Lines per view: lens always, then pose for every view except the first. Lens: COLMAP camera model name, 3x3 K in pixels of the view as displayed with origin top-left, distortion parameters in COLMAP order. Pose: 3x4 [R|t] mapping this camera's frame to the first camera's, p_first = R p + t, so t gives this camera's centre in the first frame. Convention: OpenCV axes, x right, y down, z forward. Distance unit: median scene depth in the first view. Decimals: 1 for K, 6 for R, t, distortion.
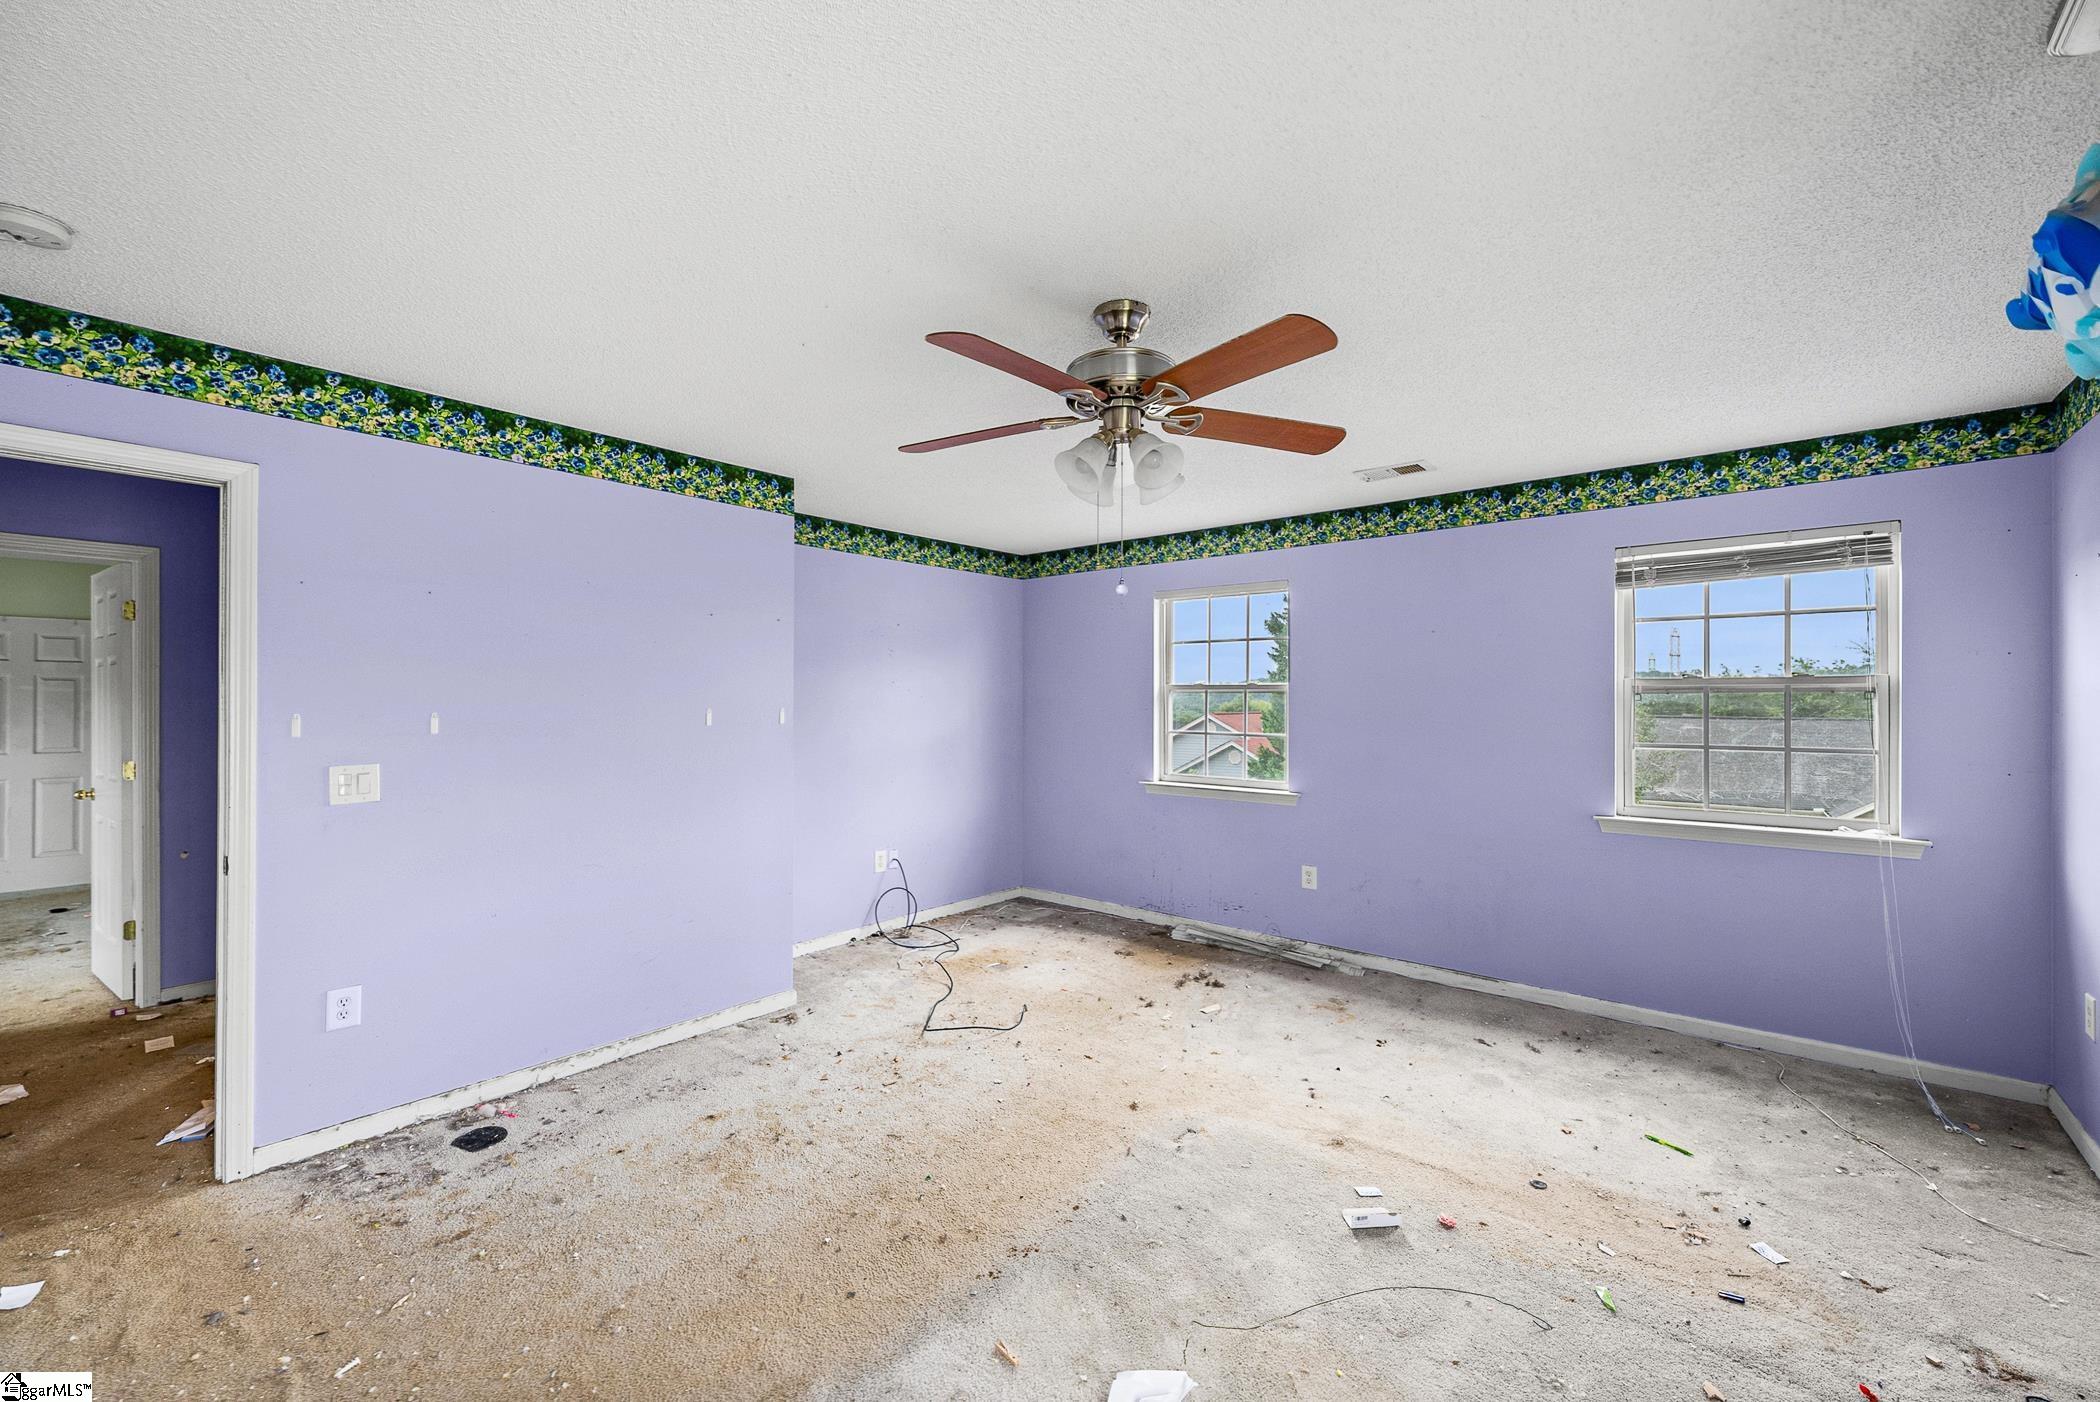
lens RADIAL K [[832.9, 0, 1038.4], [0, 832.9, 690.0], [0, 0, 1]] dist [-0.000709, -0.000110]
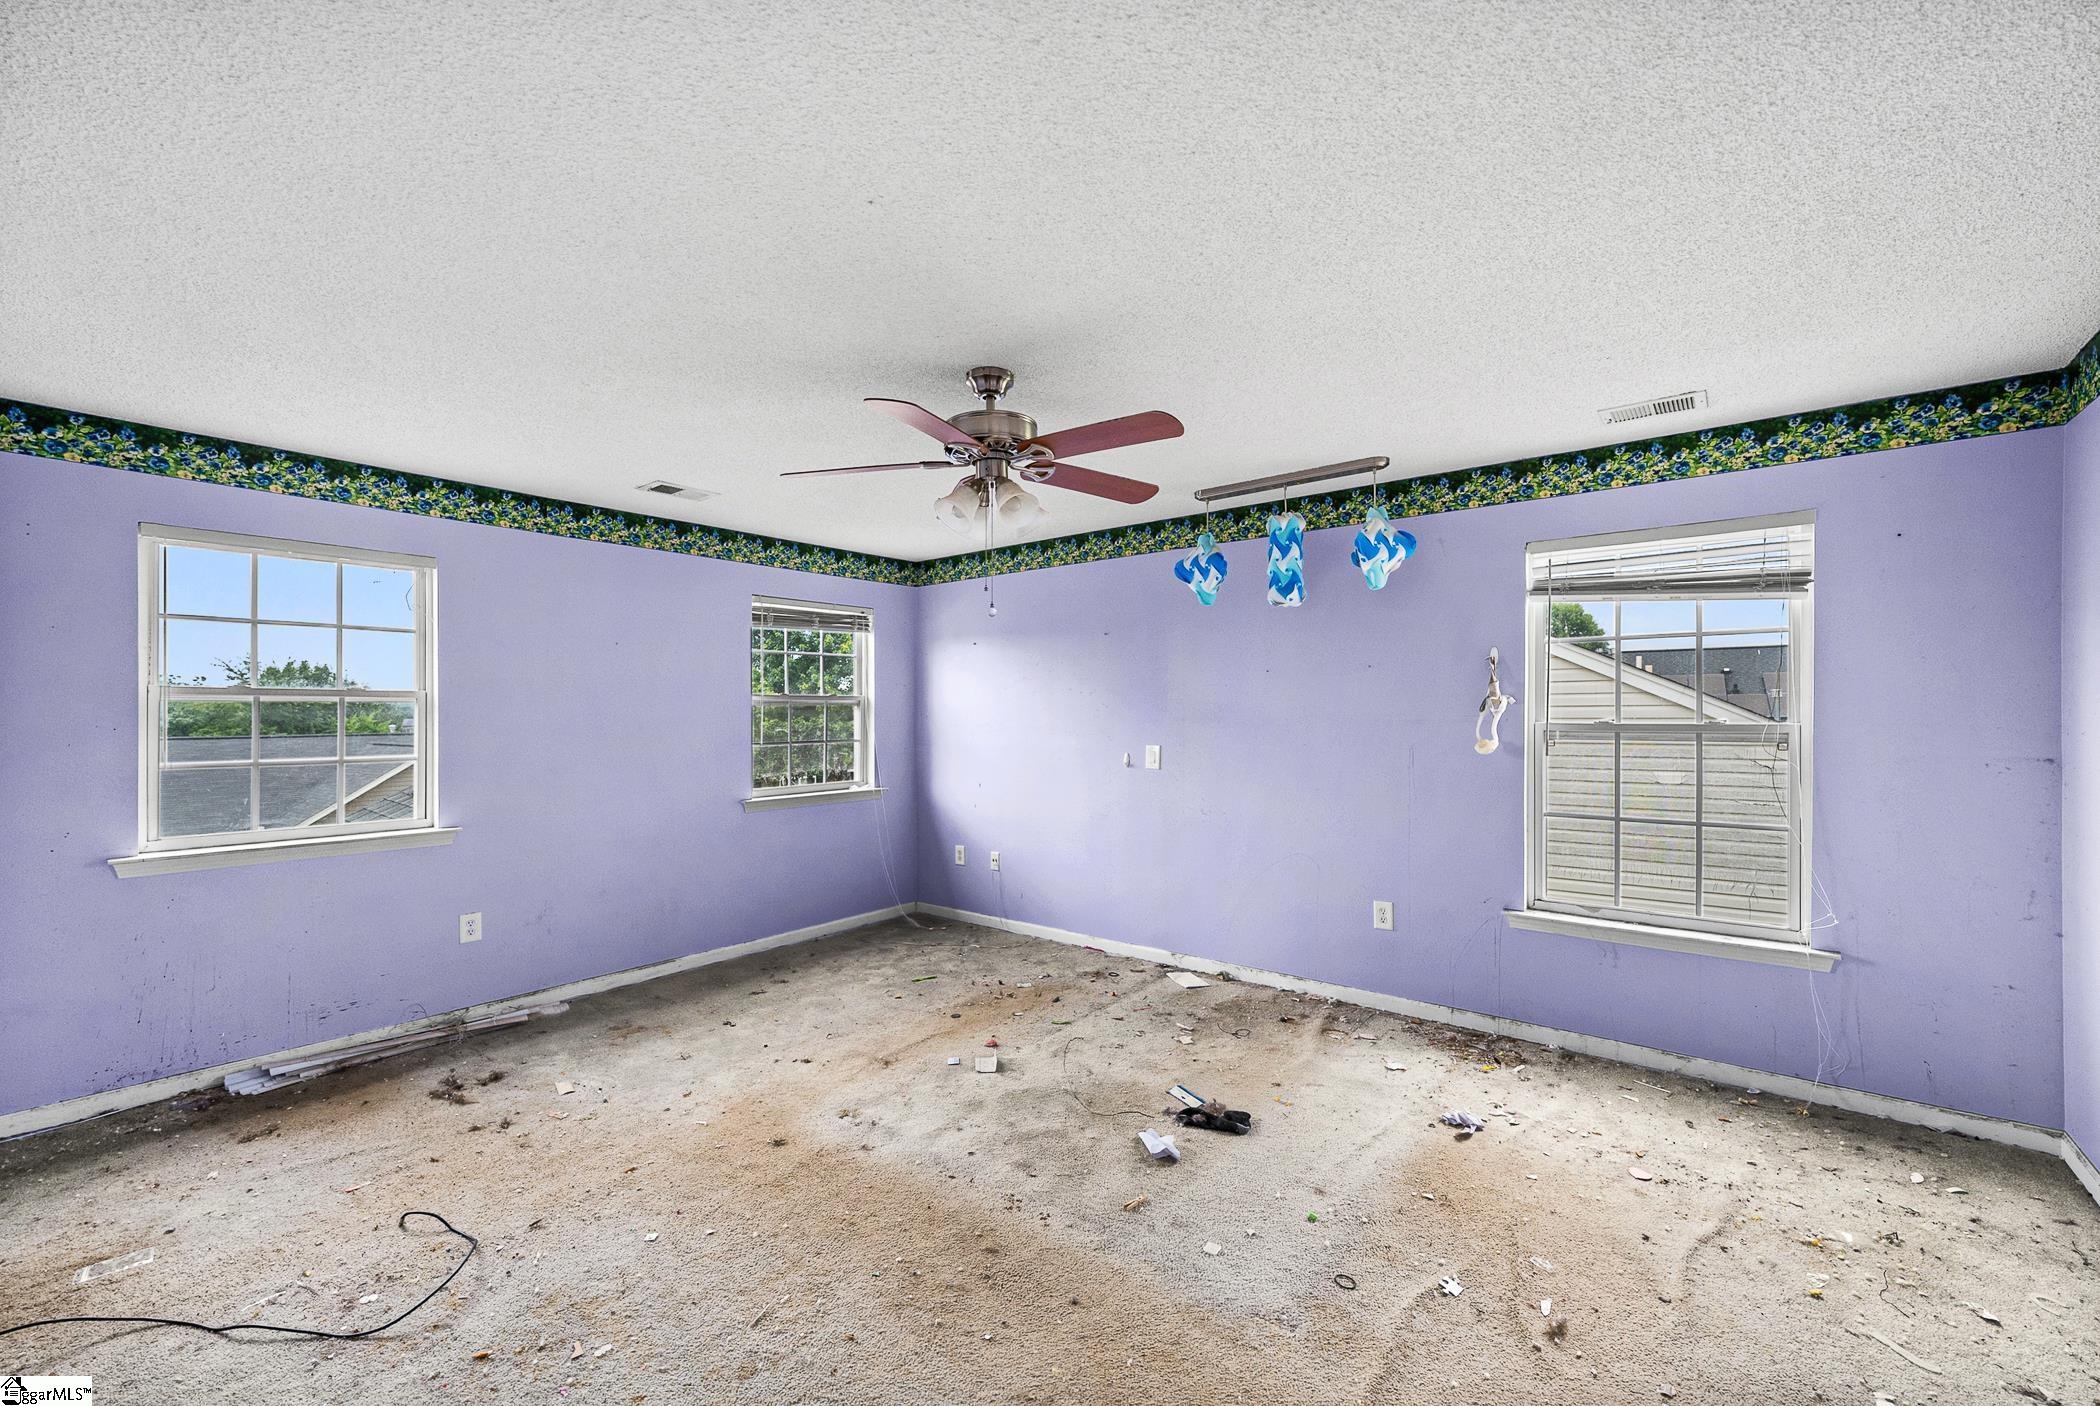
lens RADIAL K [[872.5, 0, 1052.7], [0, 872.5, 714.6], [0, 0, 1]] dist [0.001881, 0.000220]
pose [[-0.038083, -0.006550, 0.999253, -0.769558], [-0.009345, 0.999937, 0.006198, 0.005705], [-0.999231, -0.009102, -0.038141, 0.639548]]
